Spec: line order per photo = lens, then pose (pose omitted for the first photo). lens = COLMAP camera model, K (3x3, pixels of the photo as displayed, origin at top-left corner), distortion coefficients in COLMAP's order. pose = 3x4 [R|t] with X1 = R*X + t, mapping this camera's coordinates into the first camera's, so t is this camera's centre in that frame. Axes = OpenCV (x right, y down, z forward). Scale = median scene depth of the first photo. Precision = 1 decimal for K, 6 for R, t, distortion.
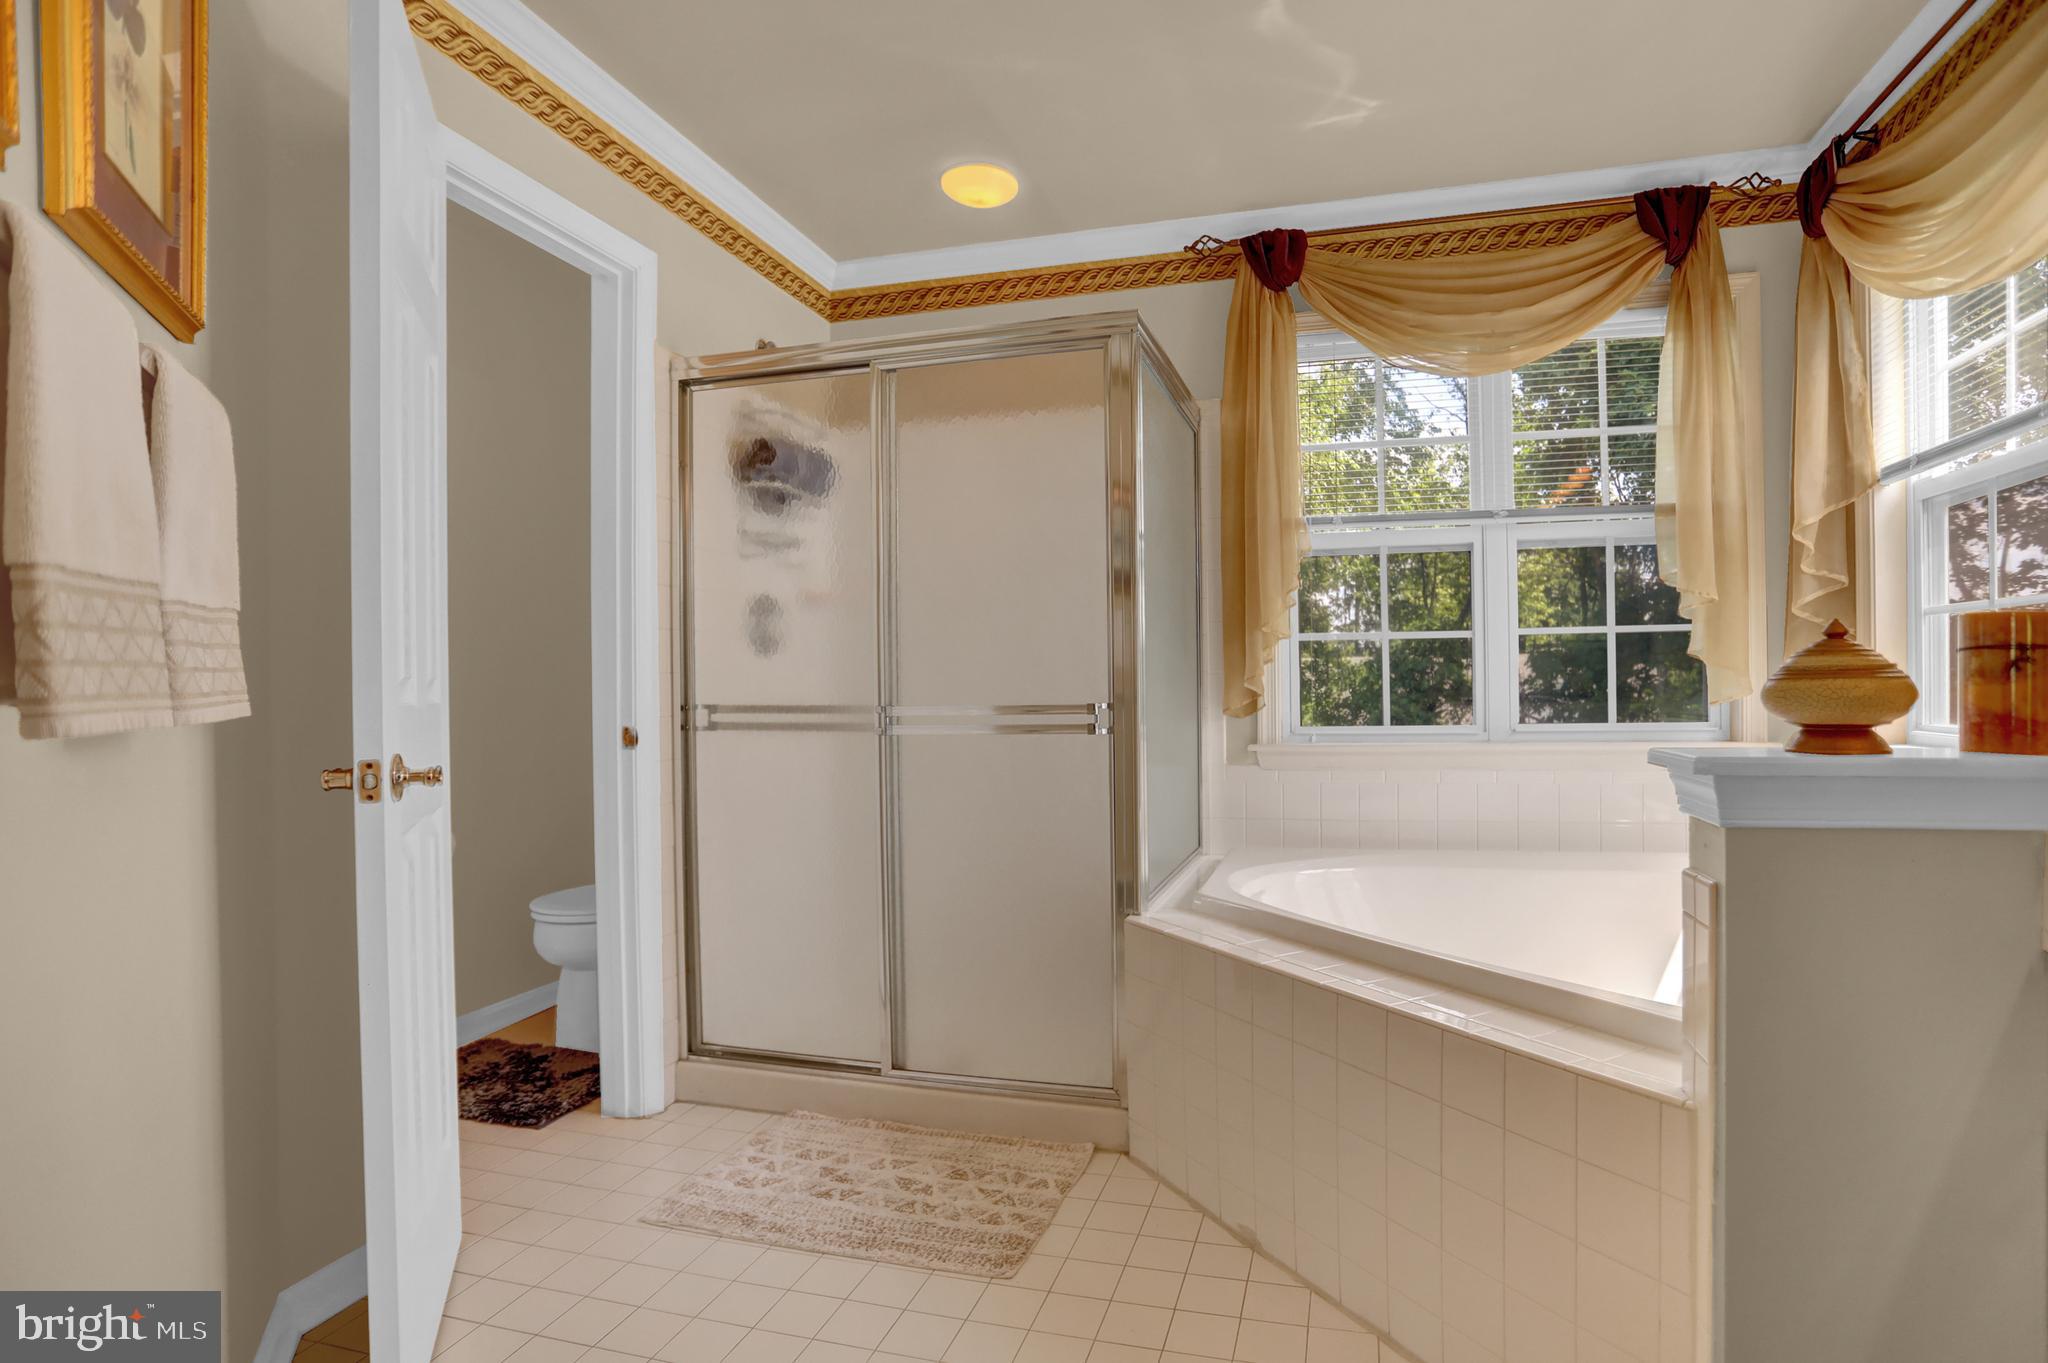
lens RADIAL K [[1028.3, 0, 1062.1], [0, 1028.3, 680.6], [0, 0, 1]] dist [-0.063387, 0.025720]
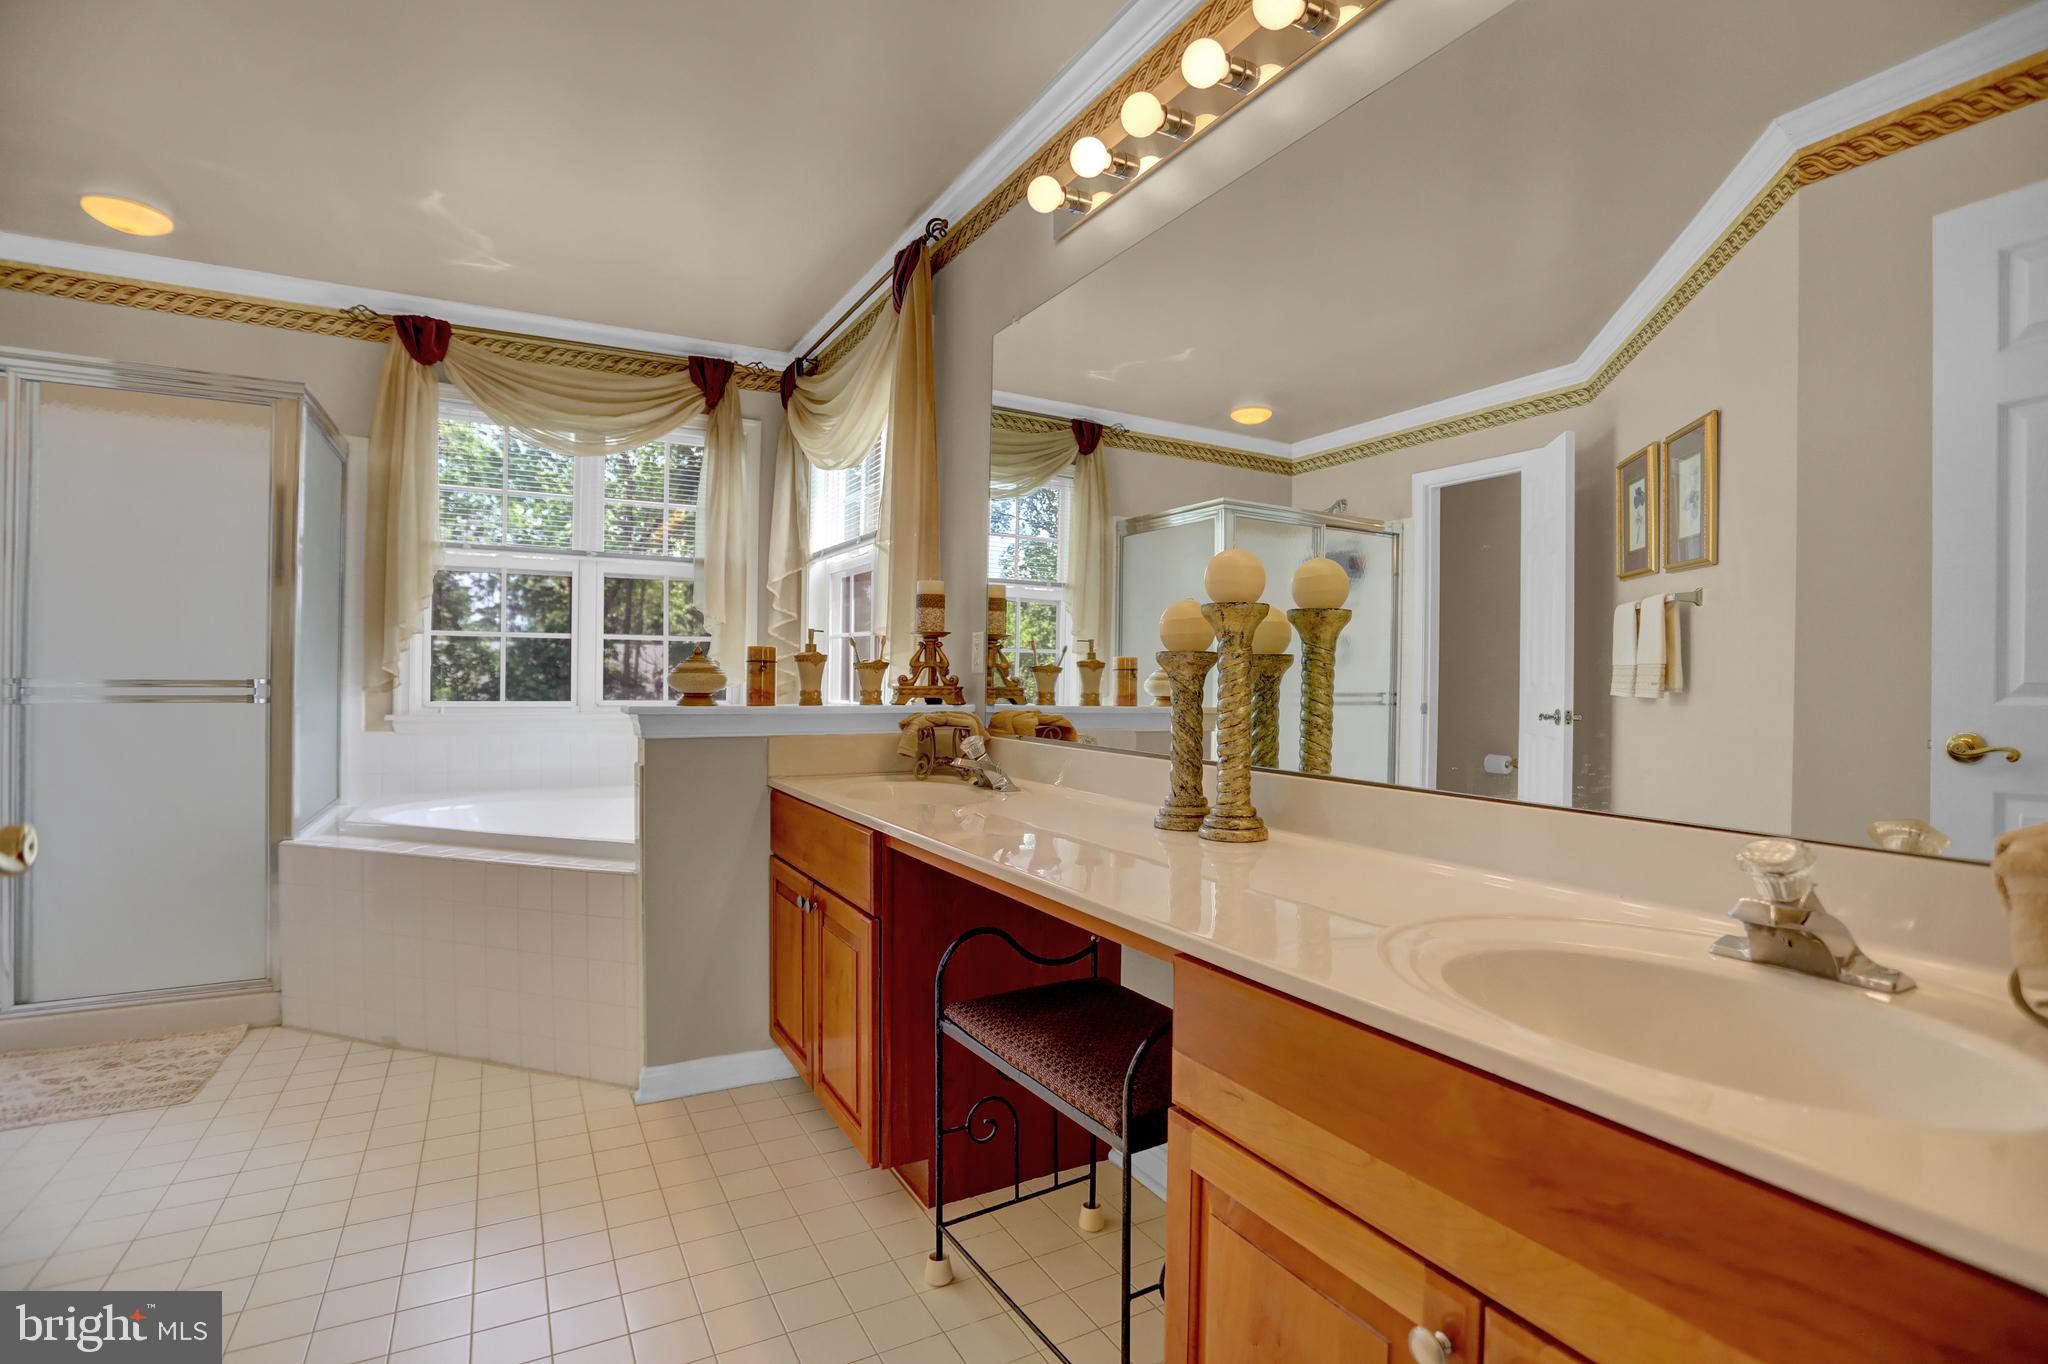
lens RADIAL K [[1028.3, 0, 1062.1], [0, 1028.3, 681.1], [0, 0, 1]] dist [-0.063387, 0.025720]
pose [[0.706845, 0.017429, 0.707153, -0.119259], [-0.025681, 0.999670, 0.001031, -0.002716], [-0.706902, -0.018889, 0.707060, -0.528459]]
